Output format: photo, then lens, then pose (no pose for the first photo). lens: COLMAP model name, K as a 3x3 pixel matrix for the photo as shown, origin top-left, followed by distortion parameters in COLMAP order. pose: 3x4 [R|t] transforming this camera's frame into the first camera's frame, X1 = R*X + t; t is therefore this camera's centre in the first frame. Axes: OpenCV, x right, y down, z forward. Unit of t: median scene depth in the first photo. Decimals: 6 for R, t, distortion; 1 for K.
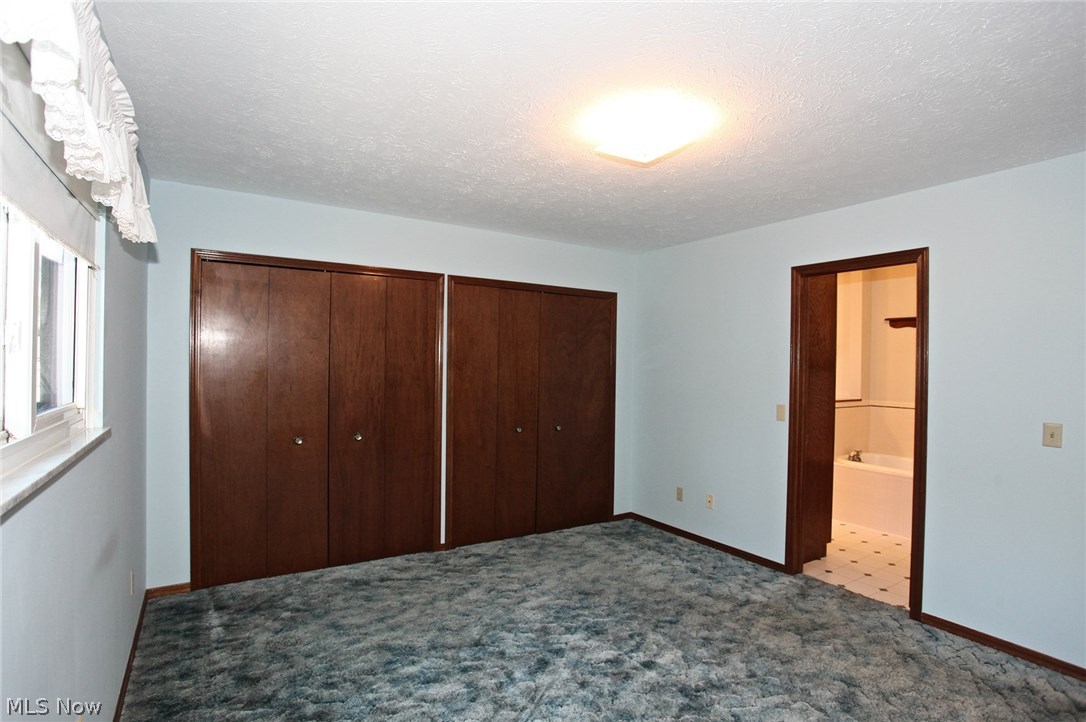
lens RADIAL K [[548.5, 0, 543.0], [0, 548.5, 361.0], [0, 0, 1]] dist [-0.001568, -0.000054]
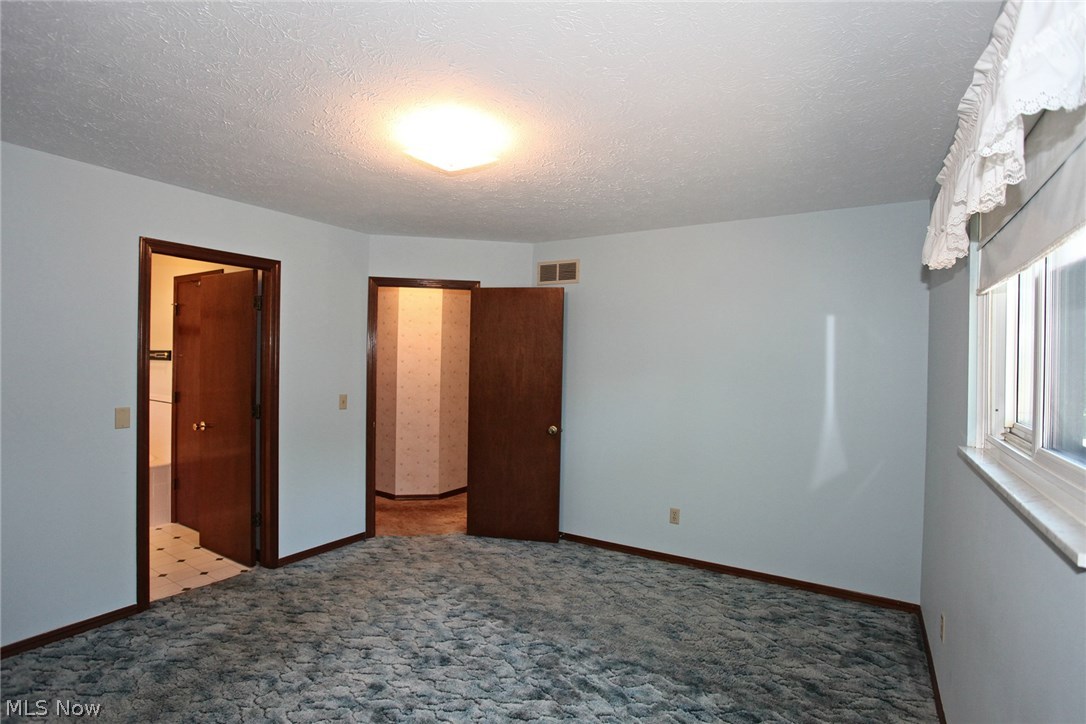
lens RADIAL K [[548.5, 0, 543.0], [0, 548.5, 362.0], [0, 0, 1]] dist [-0.001568, -0.000054]
pose [[-0.433231, -0.019985, 0.901061, -0.667014], [-0.031429, 0.999481, 0.007057, -0.000861], [-0.900735, -0.025262, -0.433635, 1.057454]]
